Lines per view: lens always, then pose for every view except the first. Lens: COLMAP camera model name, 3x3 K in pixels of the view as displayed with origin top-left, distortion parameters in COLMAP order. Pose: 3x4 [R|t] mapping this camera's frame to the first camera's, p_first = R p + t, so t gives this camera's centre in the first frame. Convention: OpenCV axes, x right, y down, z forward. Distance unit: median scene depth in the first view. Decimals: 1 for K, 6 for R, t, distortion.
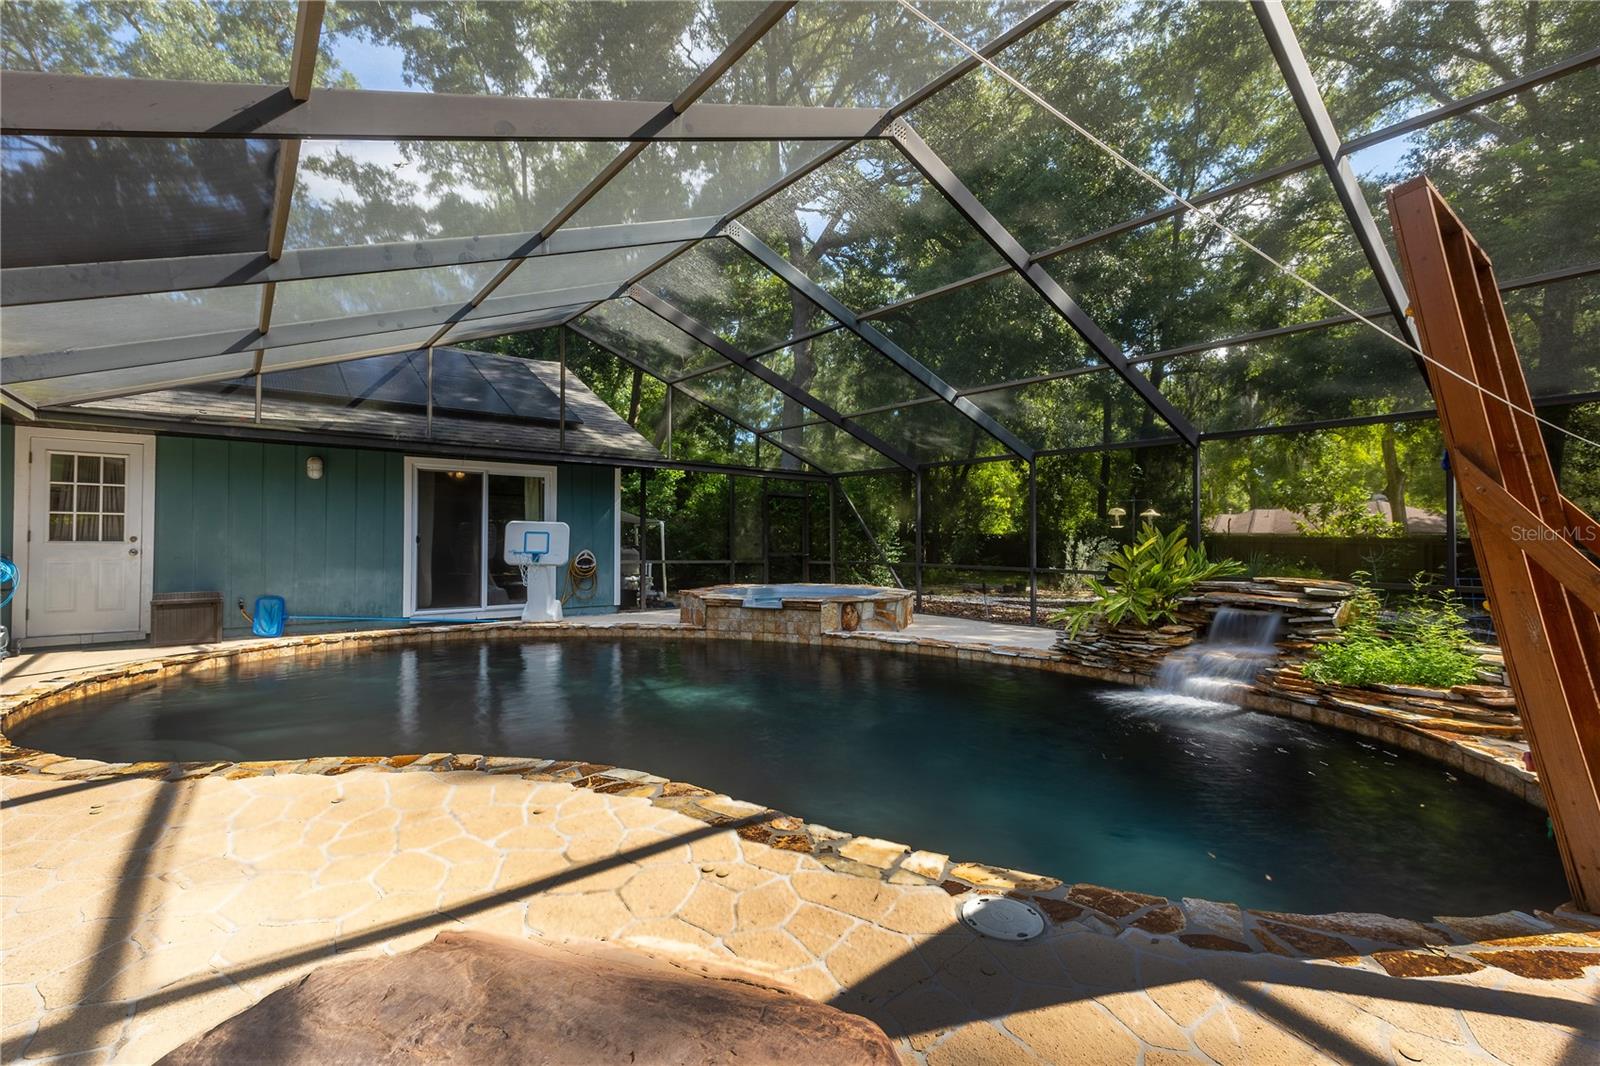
lens RADIAL K [[707.5, 0, 797.5], [0, 707.5, 535.9], [0, 0, 1]] dist [0.017499, -0.012241]
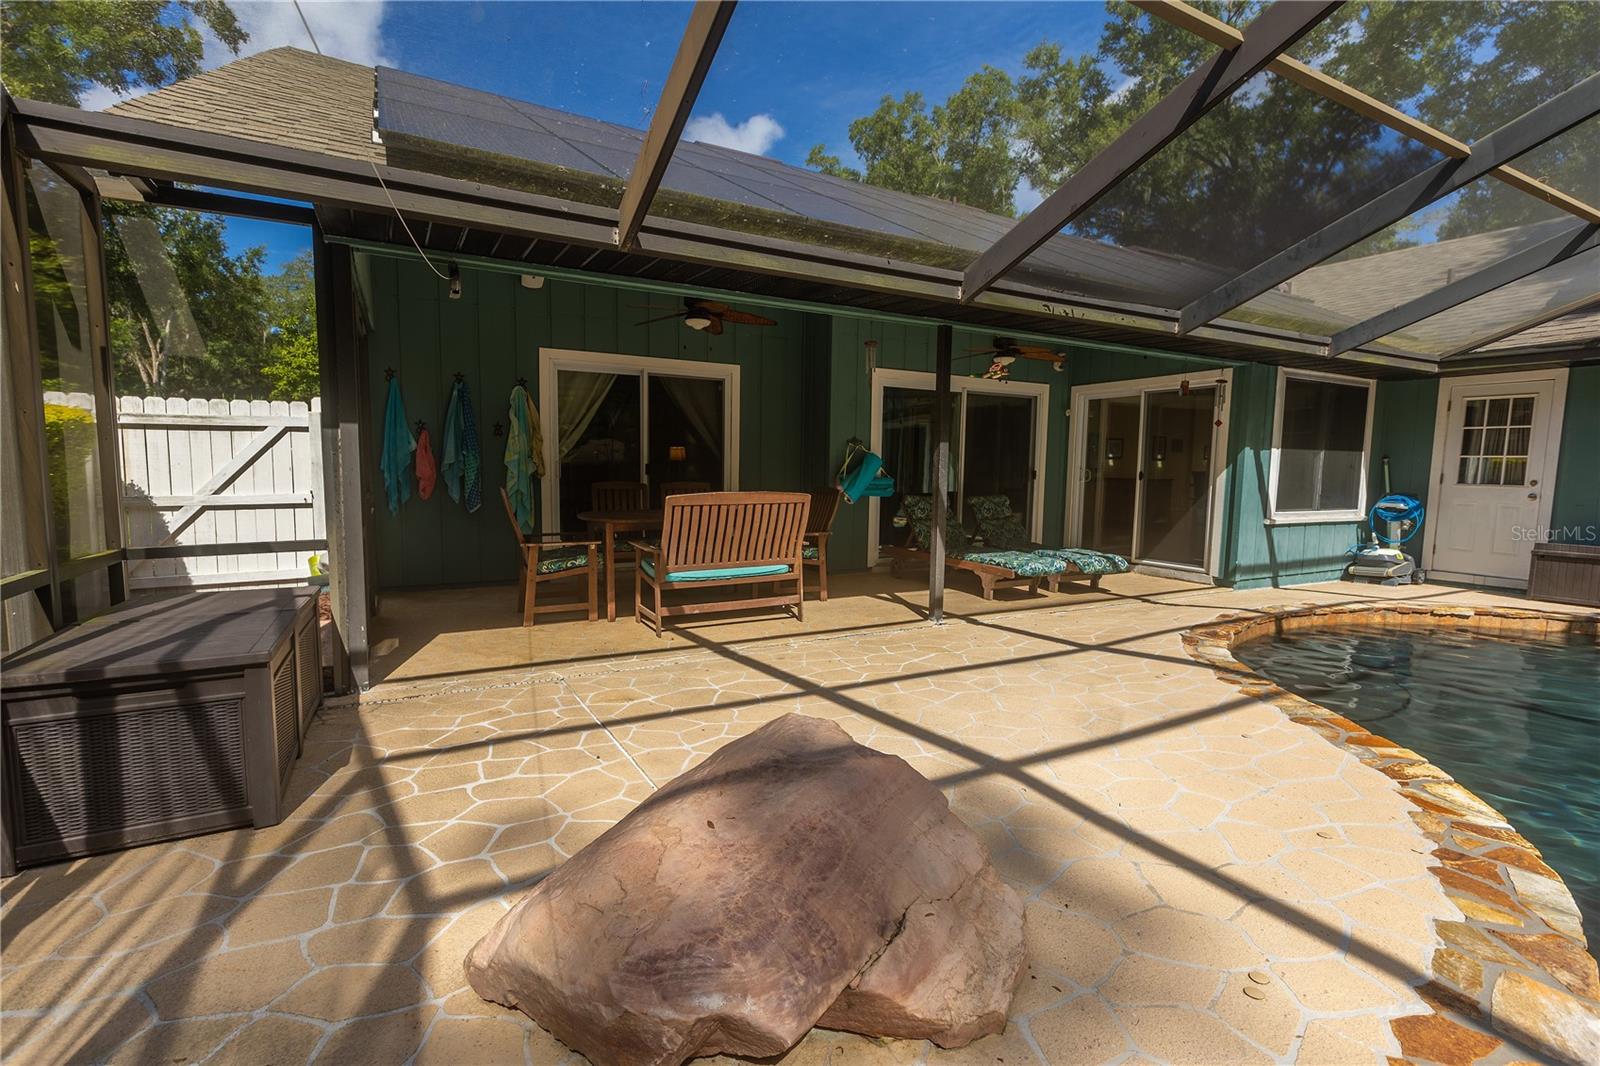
lens RADIAL K [[707.5, 0, 797.5], [0, 707.5, 535.9], [0, 0, 1]] dist [0.017499, -0.012241]
pose [[-0.173591, 0.087234, -0.980947, 0.379756], [-0.011172, 0.995831, 0.090535, -0.000394], [0.984755, 0.026675, -0.171892, 0.455056]]
